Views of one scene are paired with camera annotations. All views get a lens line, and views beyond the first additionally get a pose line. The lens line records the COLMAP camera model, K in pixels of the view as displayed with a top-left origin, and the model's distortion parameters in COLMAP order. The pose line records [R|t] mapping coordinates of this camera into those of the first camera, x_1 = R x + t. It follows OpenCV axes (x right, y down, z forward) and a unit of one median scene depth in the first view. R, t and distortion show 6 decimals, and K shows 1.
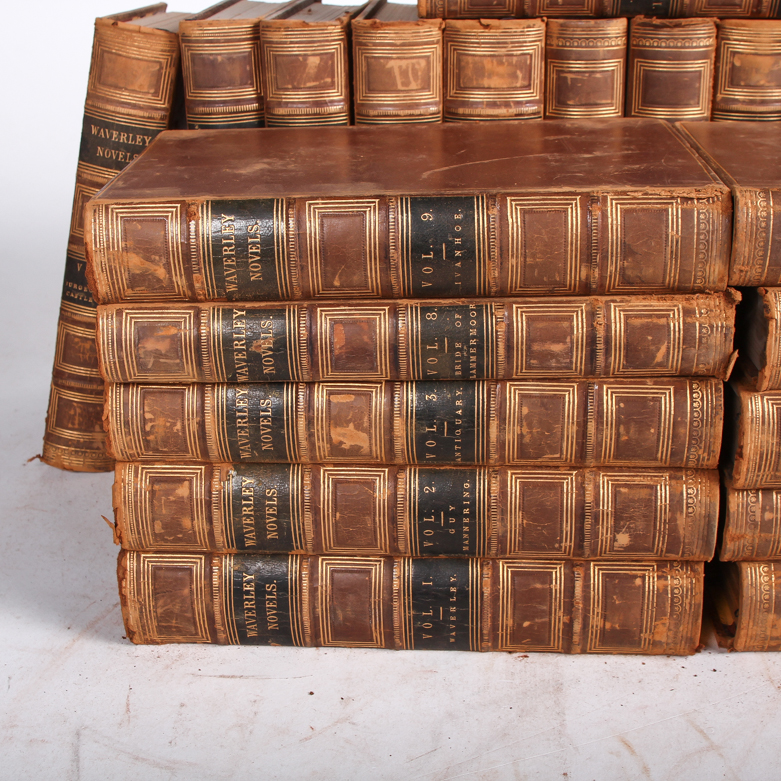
lens RADIAL K [[1319.7, 0, 390.5], [0, 1319.7, 390.5], [0, 0, 1]] dist [-0.095316, 0.052860]
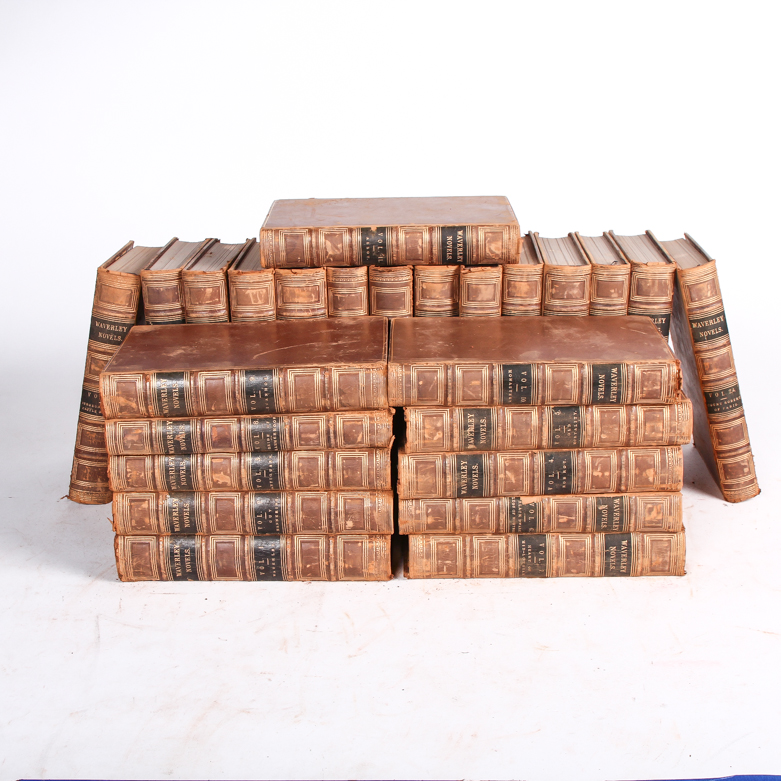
lens RADIAL K [[1319.7, 0, 390.5], [0, 1319.7, 390.5], [0, 0, 1]] dist [-0.095316, 0.052860]
pose [[0.999529, -0.017276, 0.025345, 0.189086], [0.018574, 0.998480, -0.051887, 0.008363], [-0.024410, 0.052334, 0.998331, -1.145647]]
